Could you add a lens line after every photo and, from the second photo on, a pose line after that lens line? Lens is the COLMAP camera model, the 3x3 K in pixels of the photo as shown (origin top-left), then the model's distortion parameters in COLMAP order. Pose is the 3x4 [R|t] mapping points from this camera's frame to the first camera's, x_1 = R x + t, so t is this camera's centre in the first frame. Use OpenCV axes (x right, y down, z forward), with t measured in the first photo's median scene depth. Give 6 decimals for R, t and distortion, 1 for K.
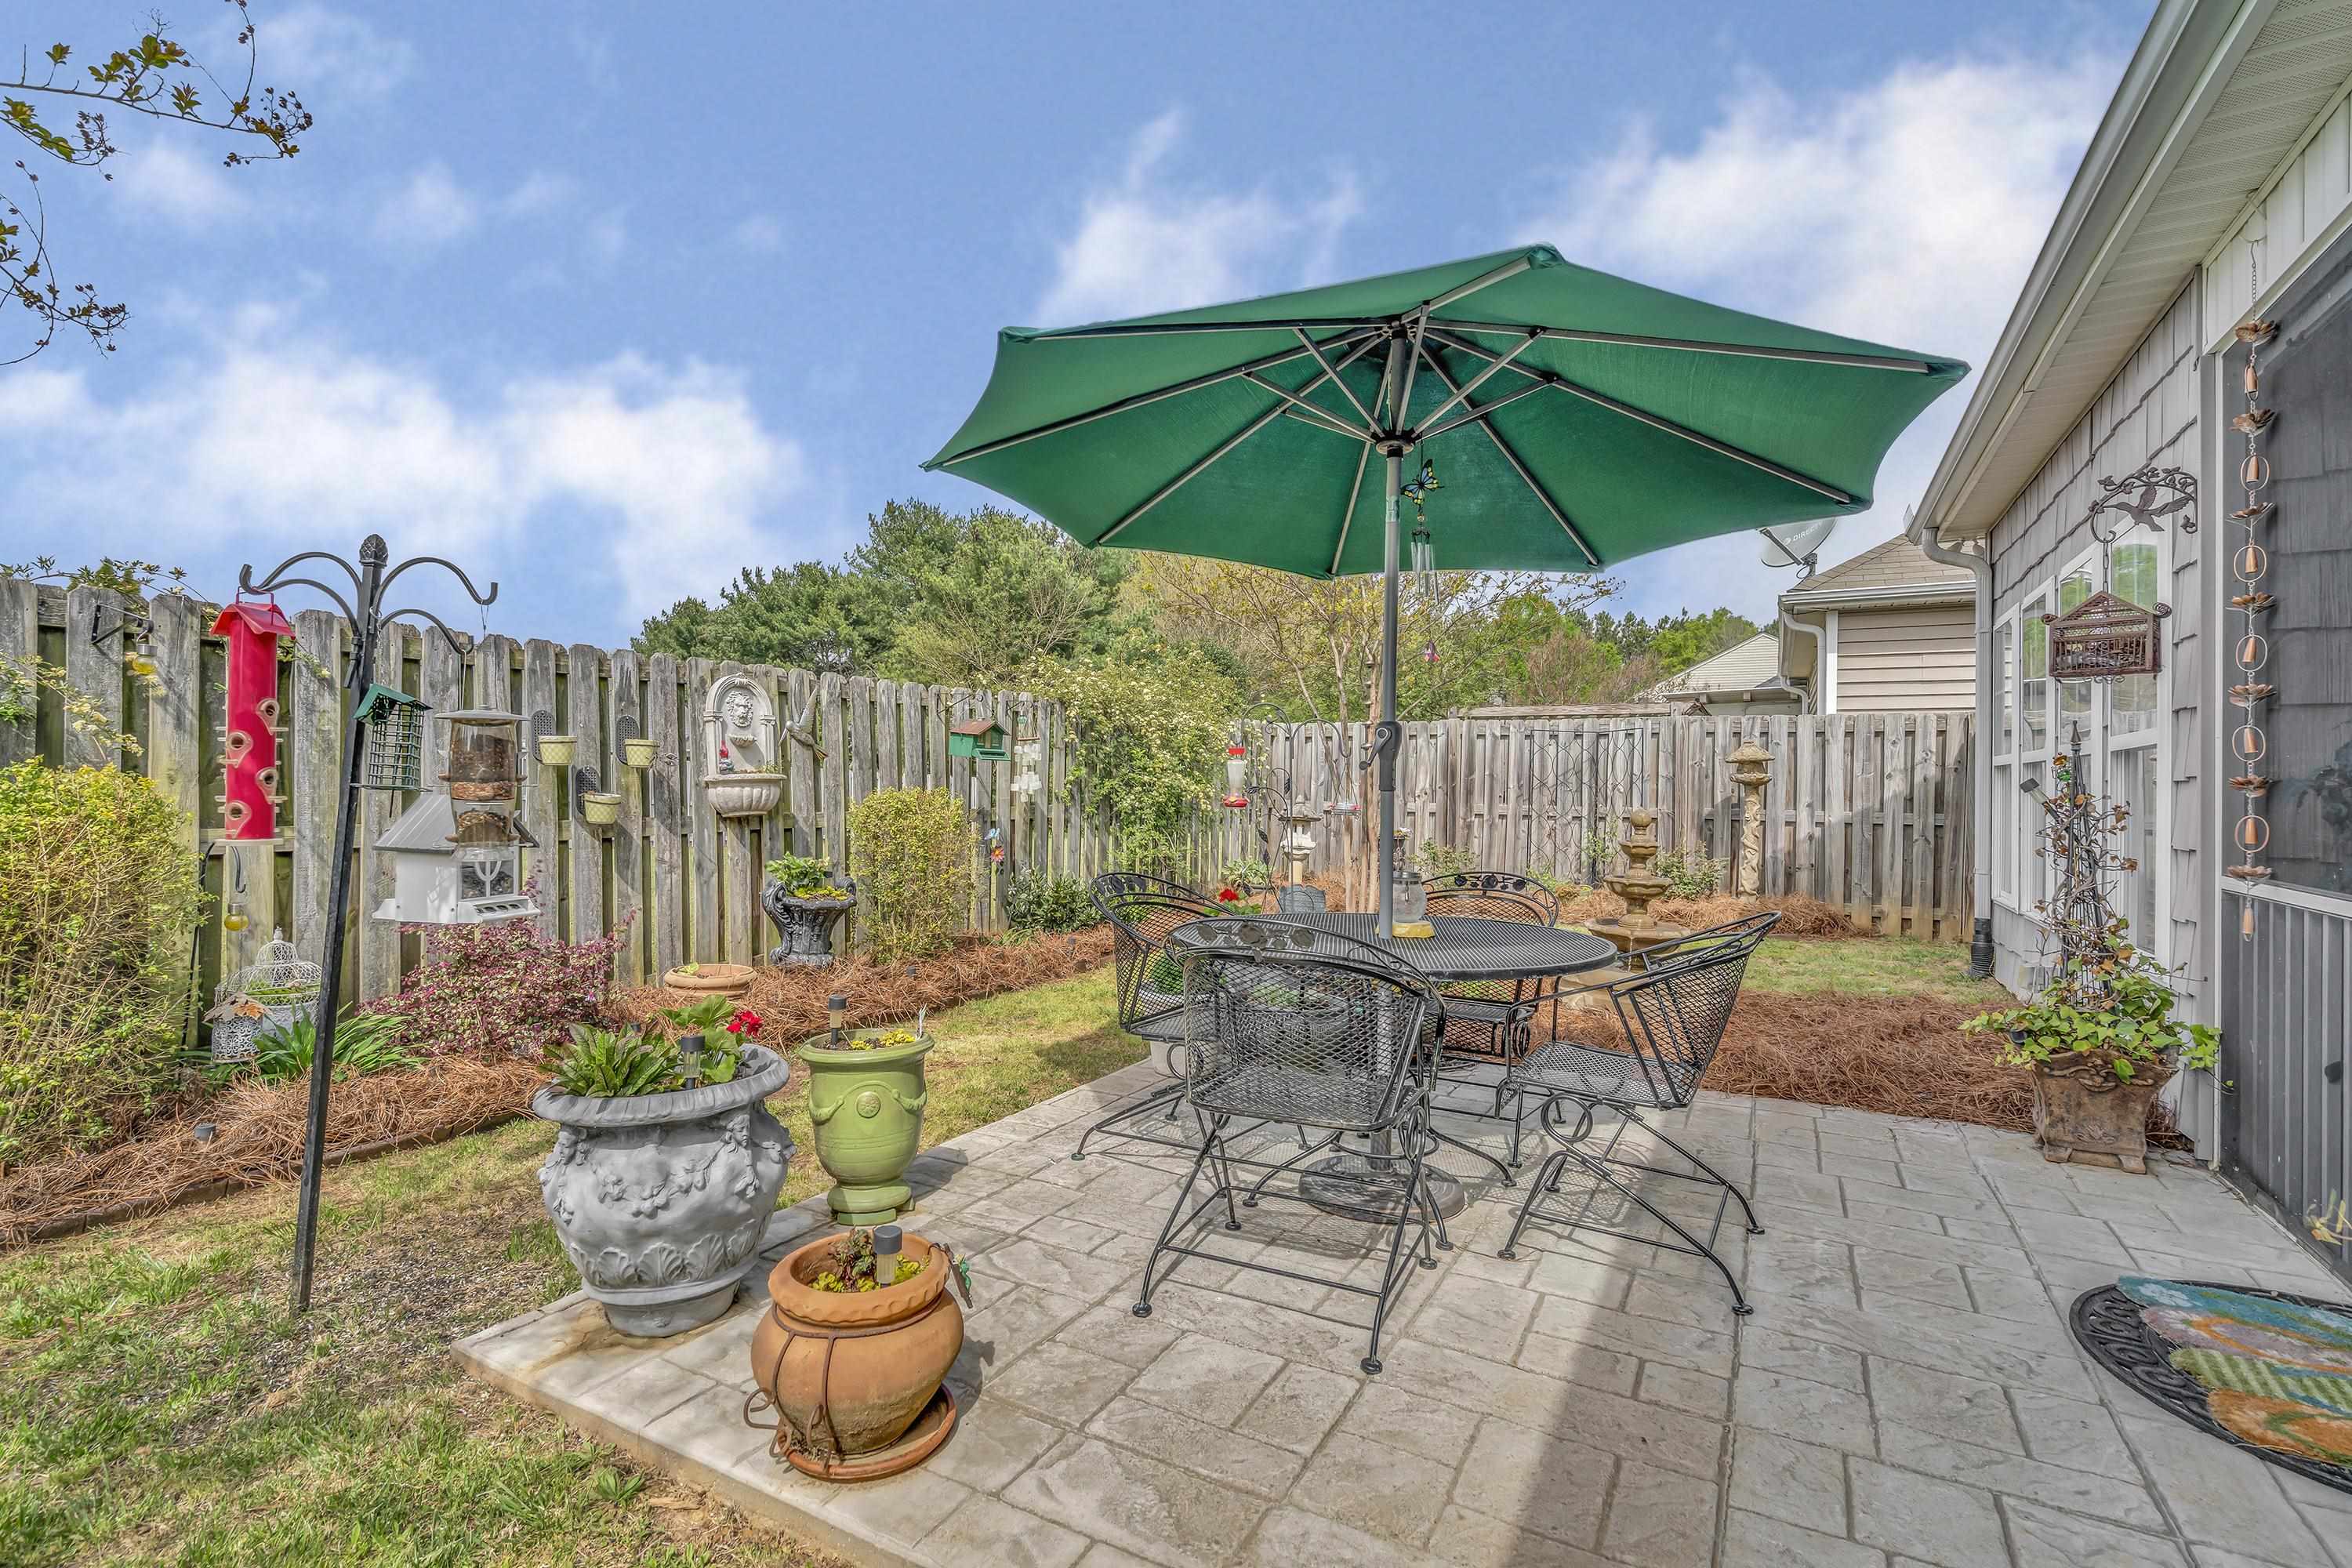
lens RADIAL K [[1063.5, 0, 1181.2], [0, 1063.5, 790.8], [0, 0, 1]] dist [-0.000797, 0.001564]
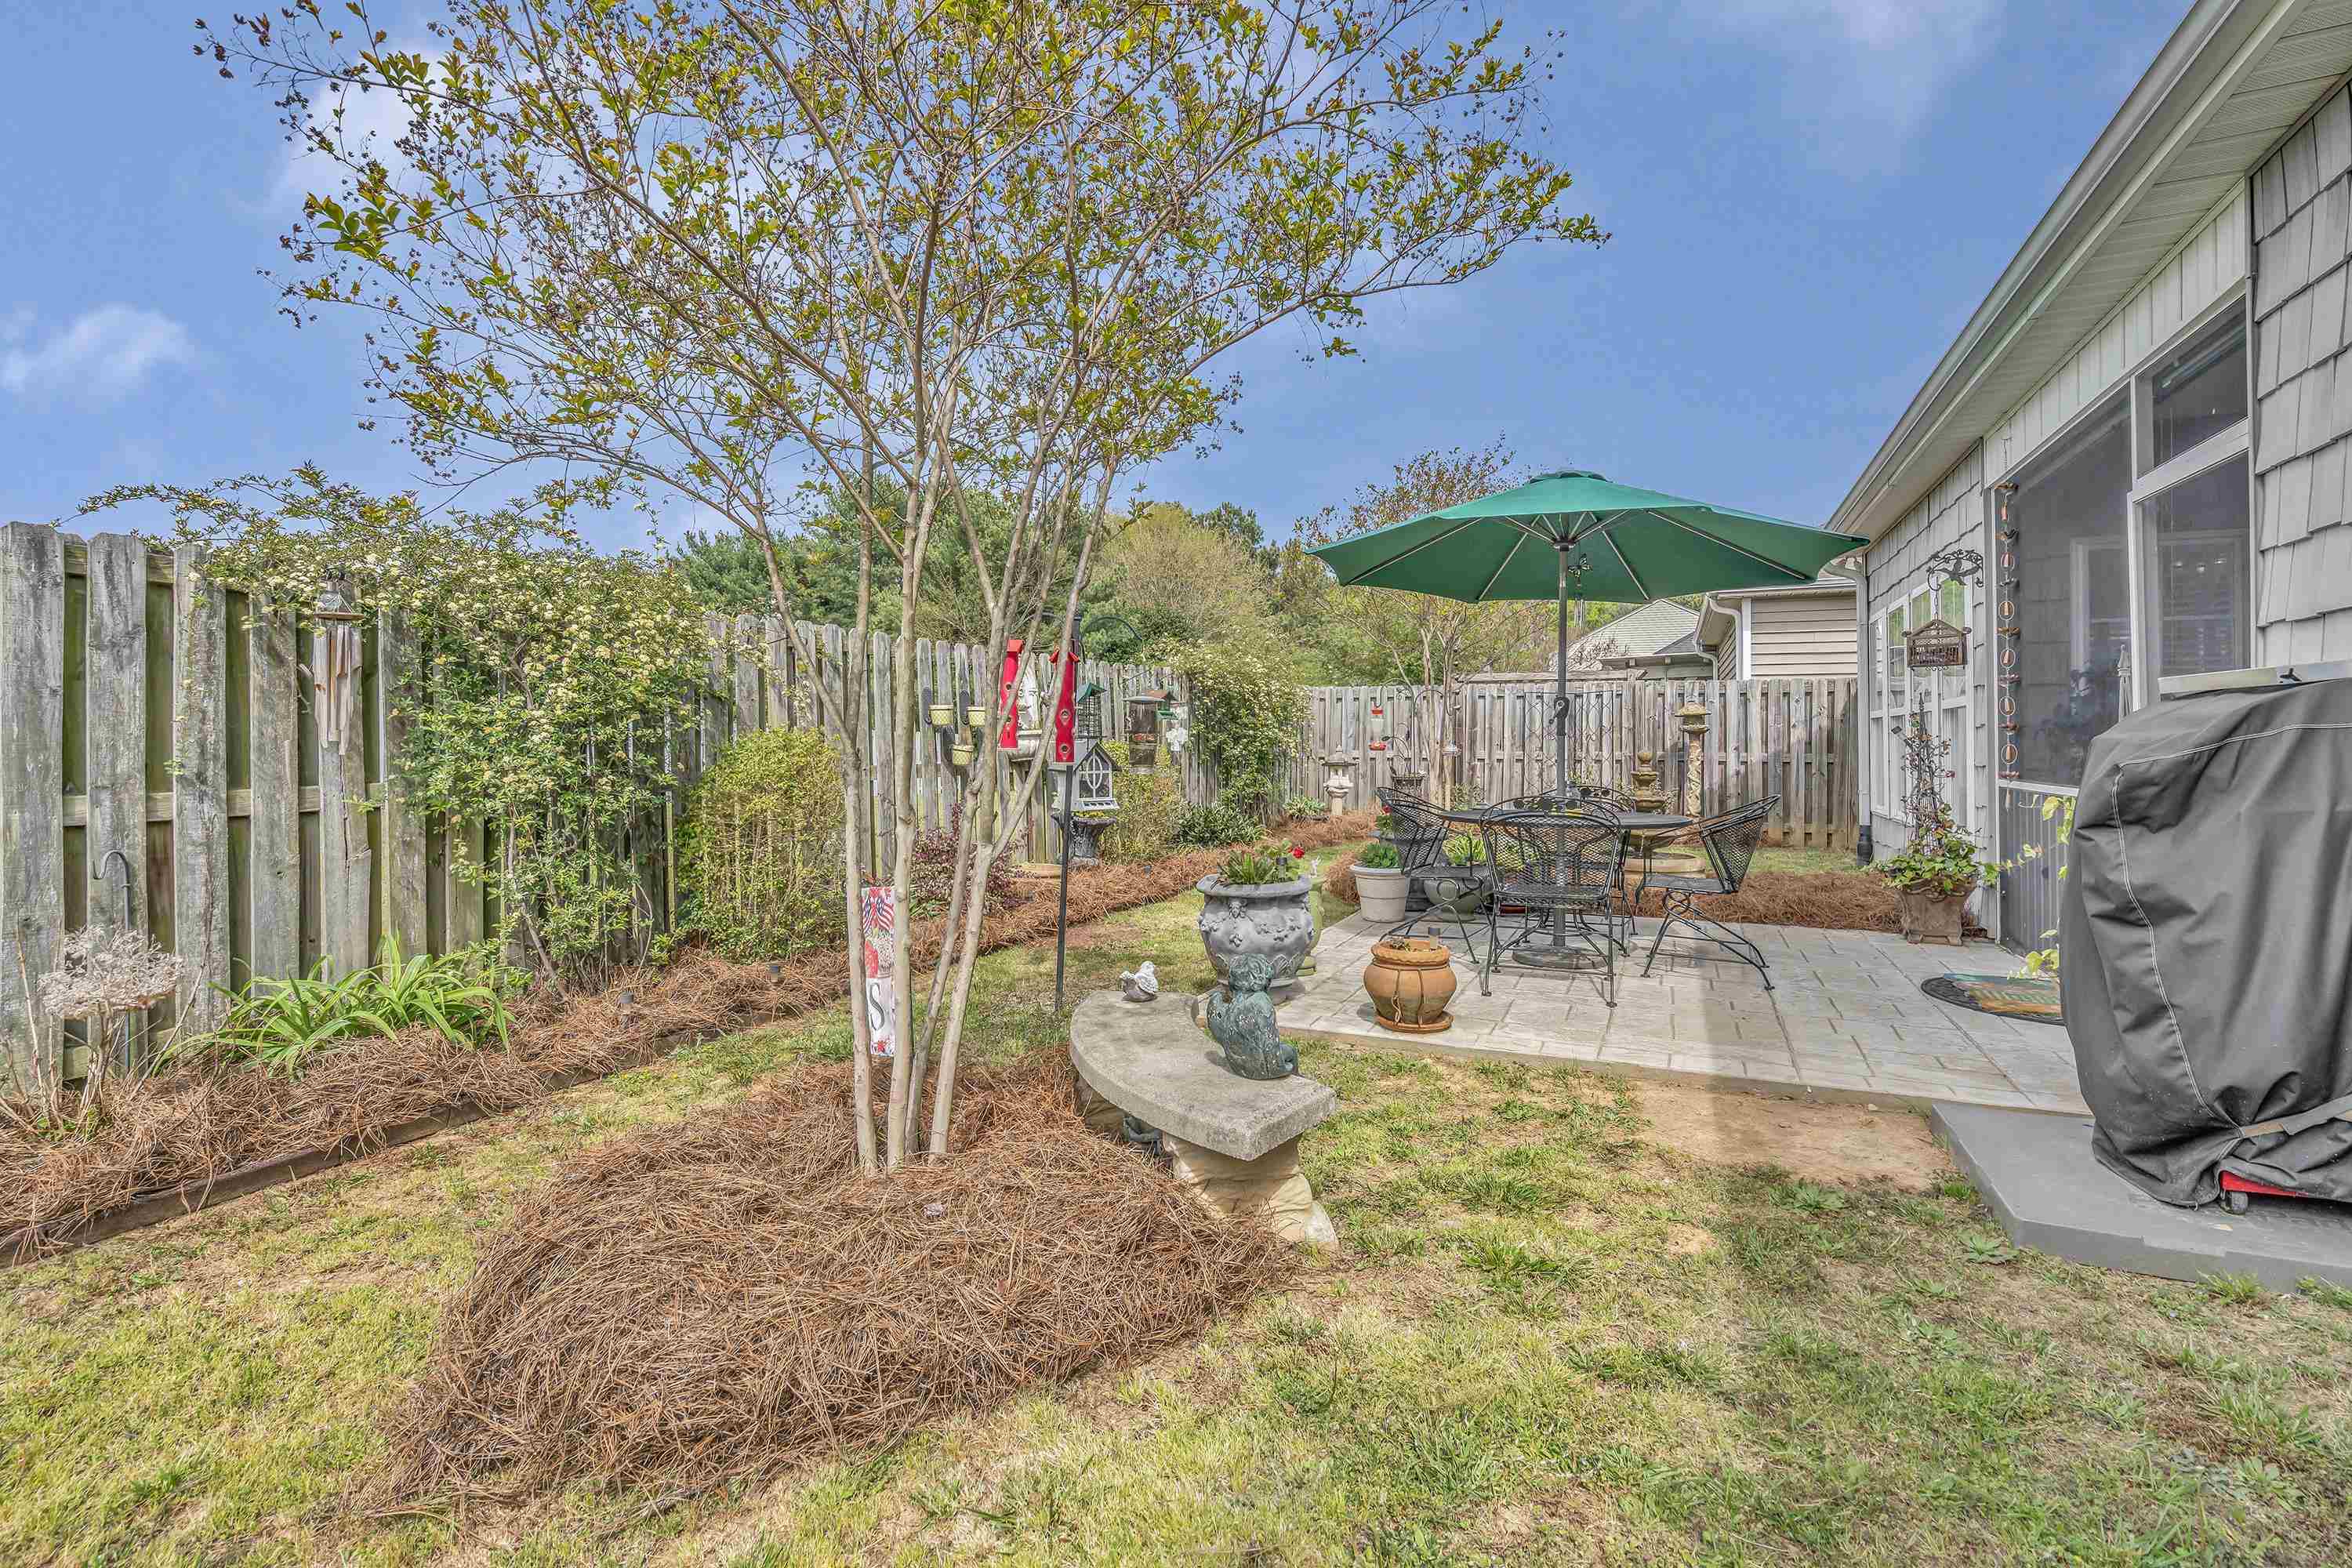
lens RADIAL K [[1063.5, 0, 1168.5], [0, 1063.5, 738.1], [0, 0, 1]] dist [-0.000797, 0.001564]
pose [[0.996955, -0.009409, 0.077415, -0.350319], [0.010073, 0.999916, -0.008182, 0.007086], [-0.077332, 0.008937, 0.996965, -0.428503]]
